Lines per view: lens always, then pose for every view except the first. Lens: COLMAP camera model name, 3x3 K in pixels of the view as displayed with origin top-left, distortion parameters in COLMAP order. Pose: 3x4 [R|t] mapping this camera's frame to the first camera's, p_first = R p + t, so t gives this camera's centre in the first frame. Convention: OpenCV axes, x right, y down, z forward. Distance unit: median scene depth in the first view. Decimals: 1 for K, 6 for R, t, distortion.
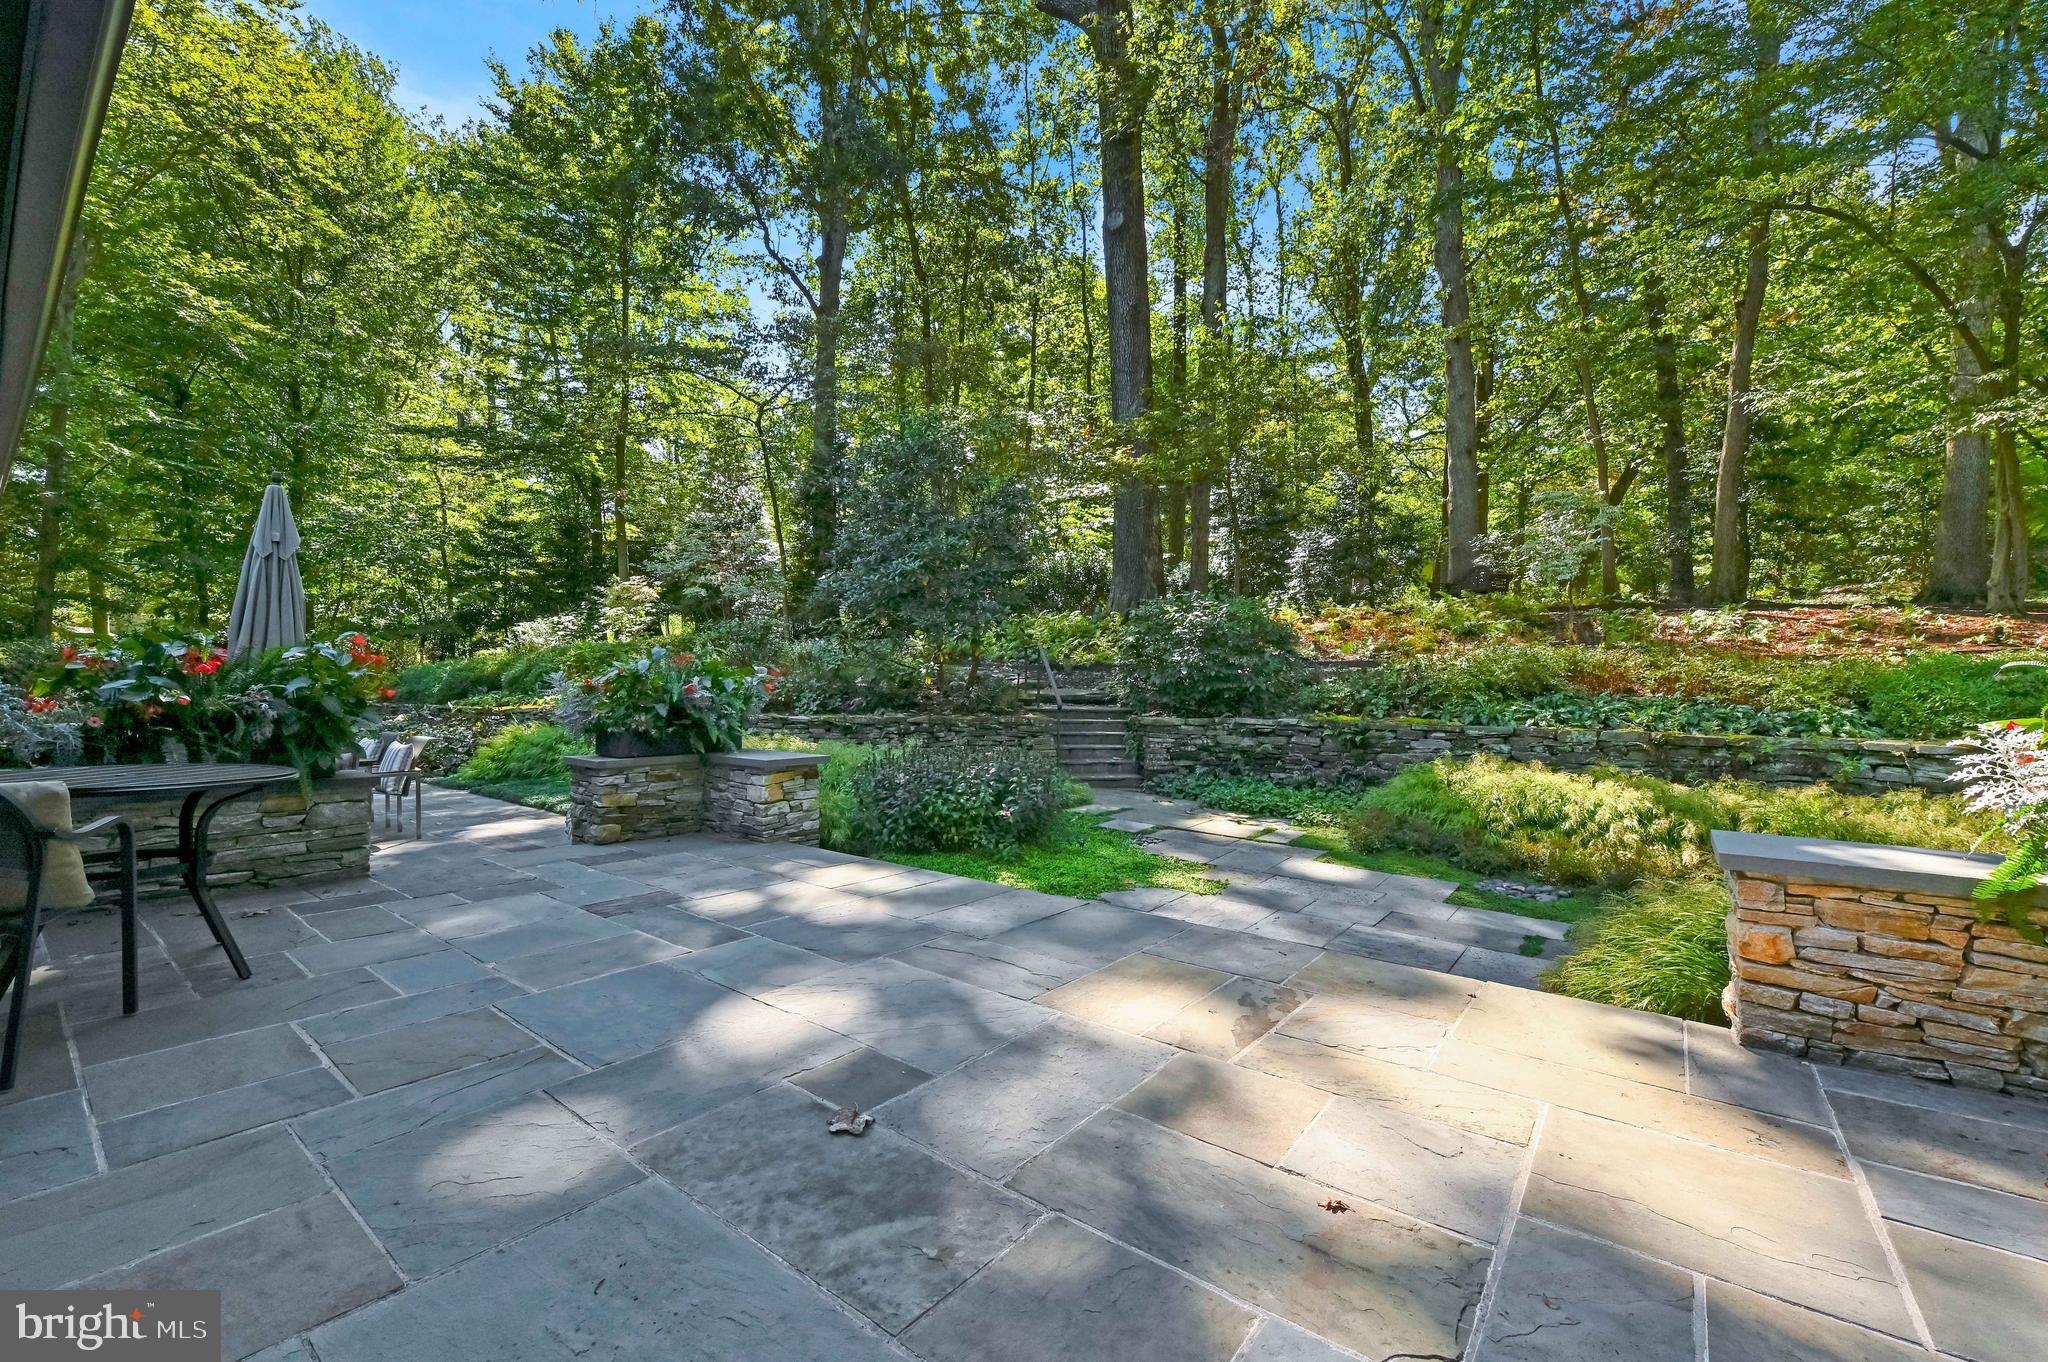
lens RADIAL K [[839.0, 0, 1024.0], [0, 839.0, 681.0], [0, 0, 1]] dist [-0.001843, -0.000591]
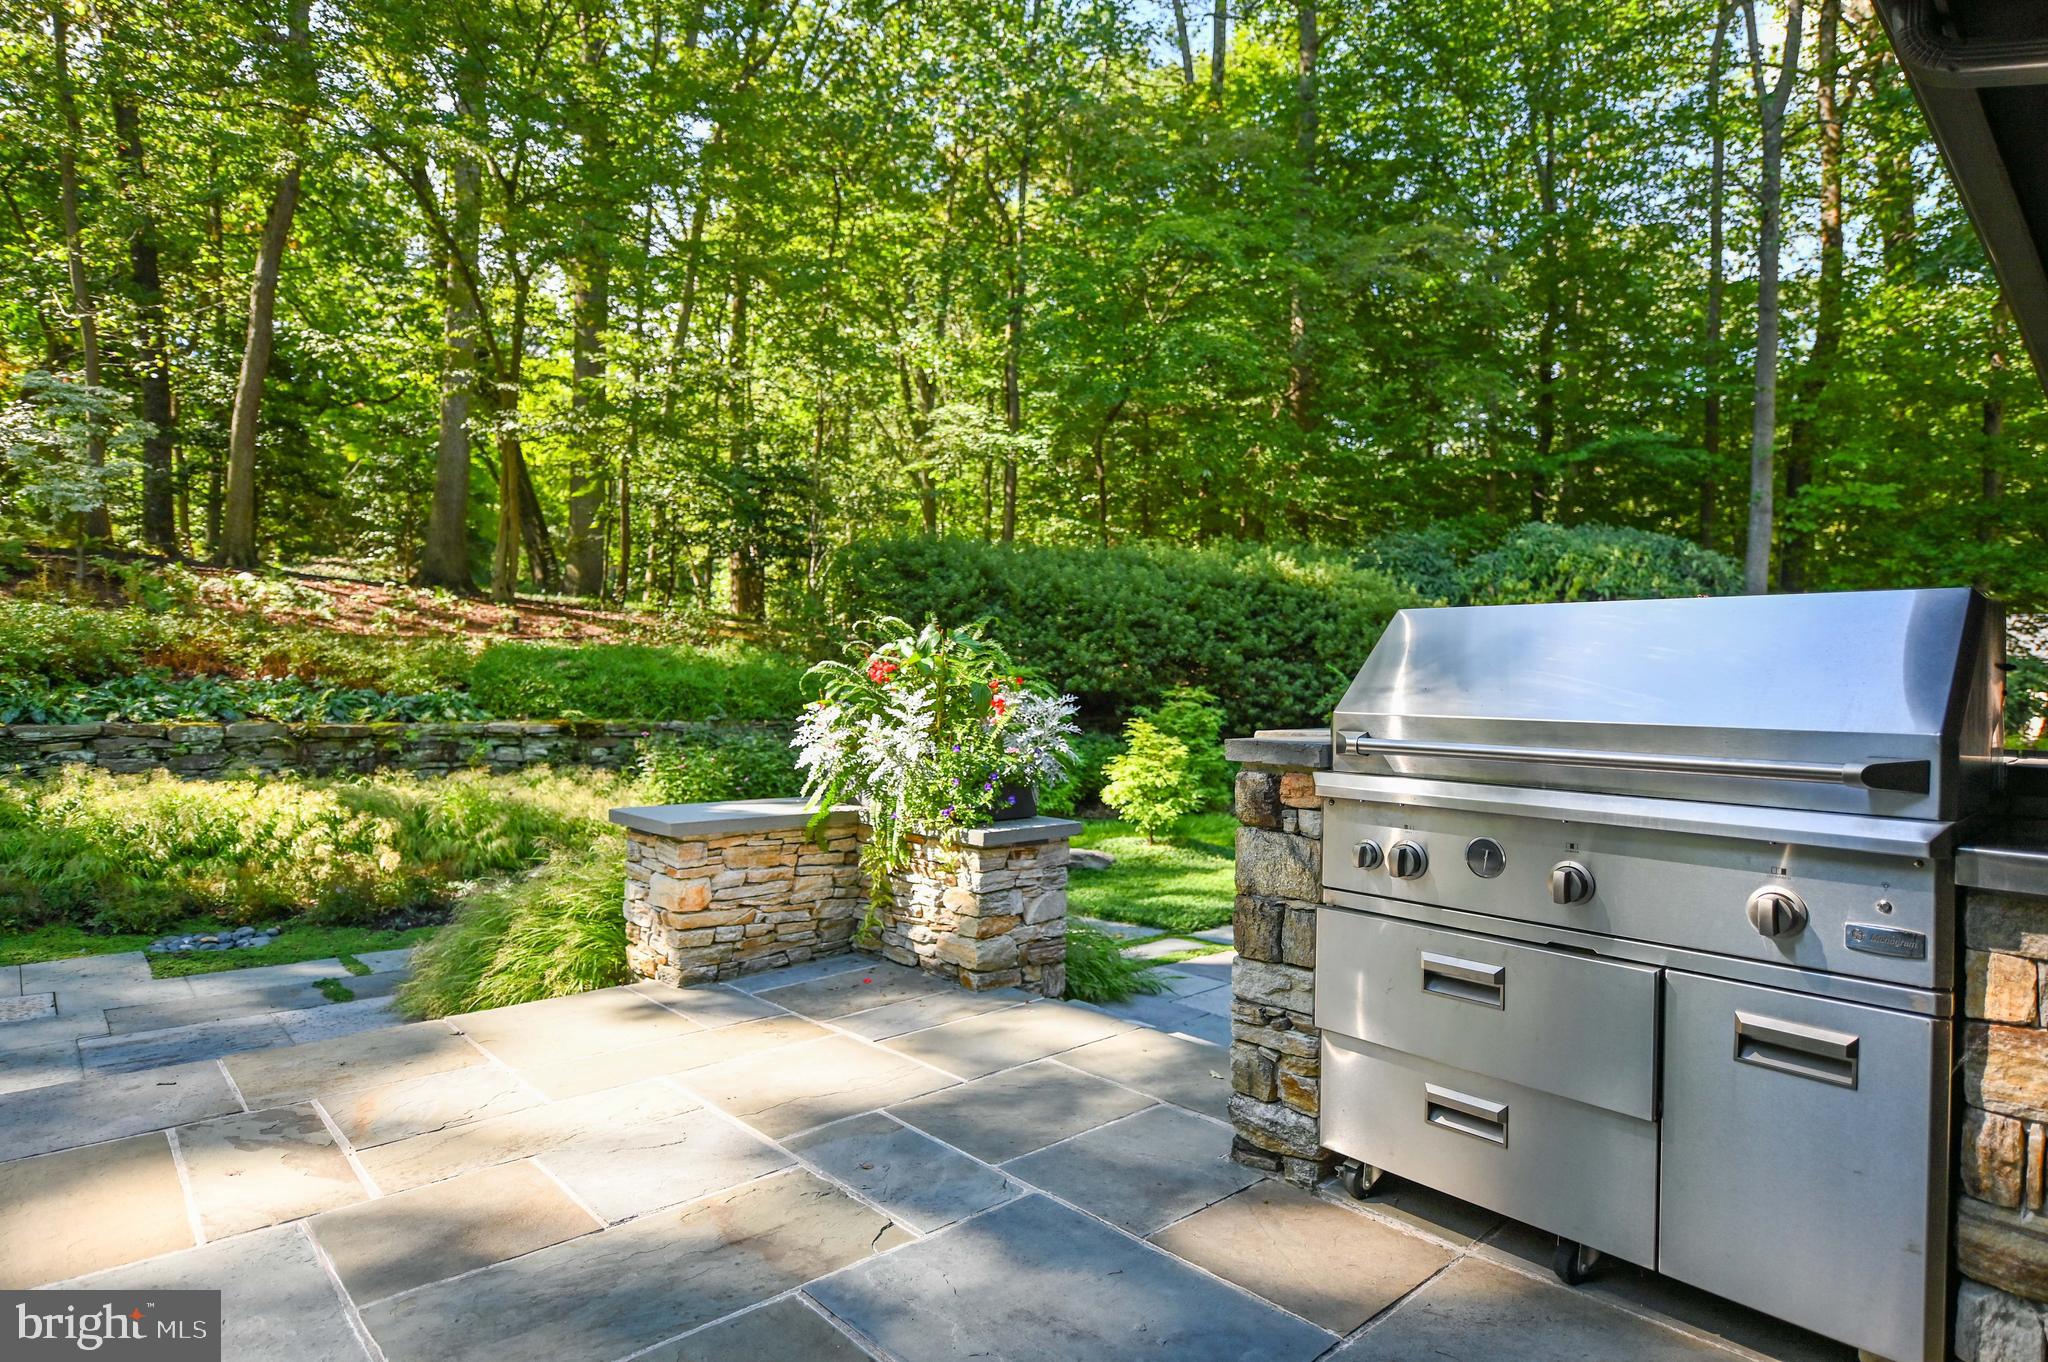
lens RADIAL K [[1105.5, 0, 1024.0], [0, 1105.5, 681.0], [0, 0, 1]] dist [-0.004500, 0.000373]
pose [[0.170240, -0.002418, 0.985400, -0.240828], [-0.020740, 0.999767, 0.006036, -0.003061], [-0.985184, -0.021465, 0.170150, 0.120005]]
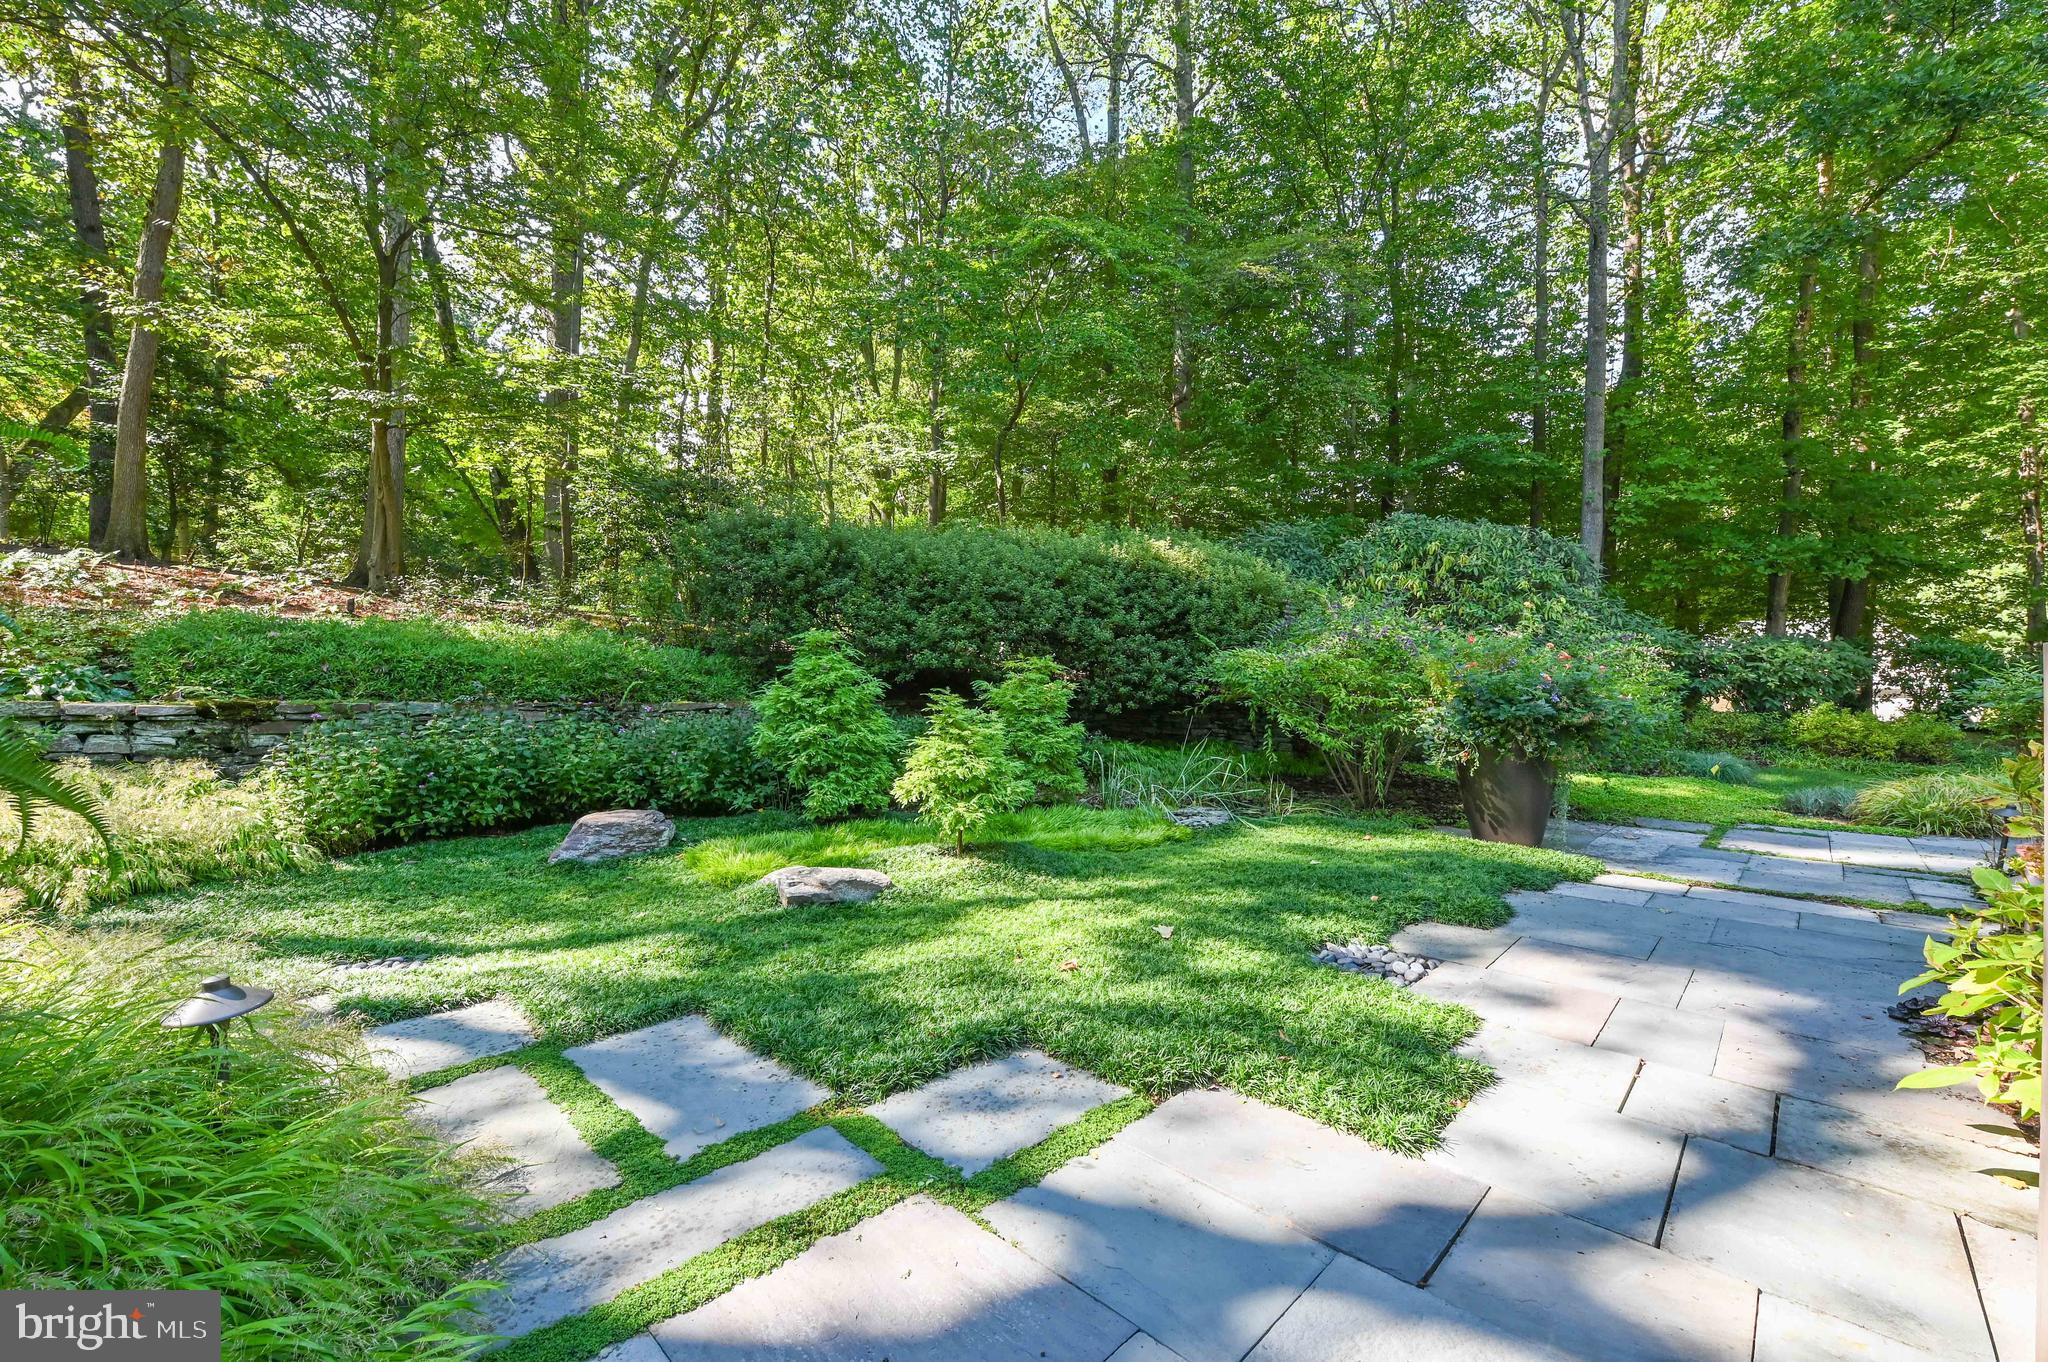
lens RADIAL K [[839.0, 0, 1024.0], [0, 839.0, 681.0], [0, 0, 1]] dist [-0.001843, -0.000591]
pose [[0.126659, -0.000886, 0.991946, 0.369024], [-0.012321, 0.999921, 0.002466, 0.040098], [-0.991870, -0.012534, 0.126638, 0.035728]]
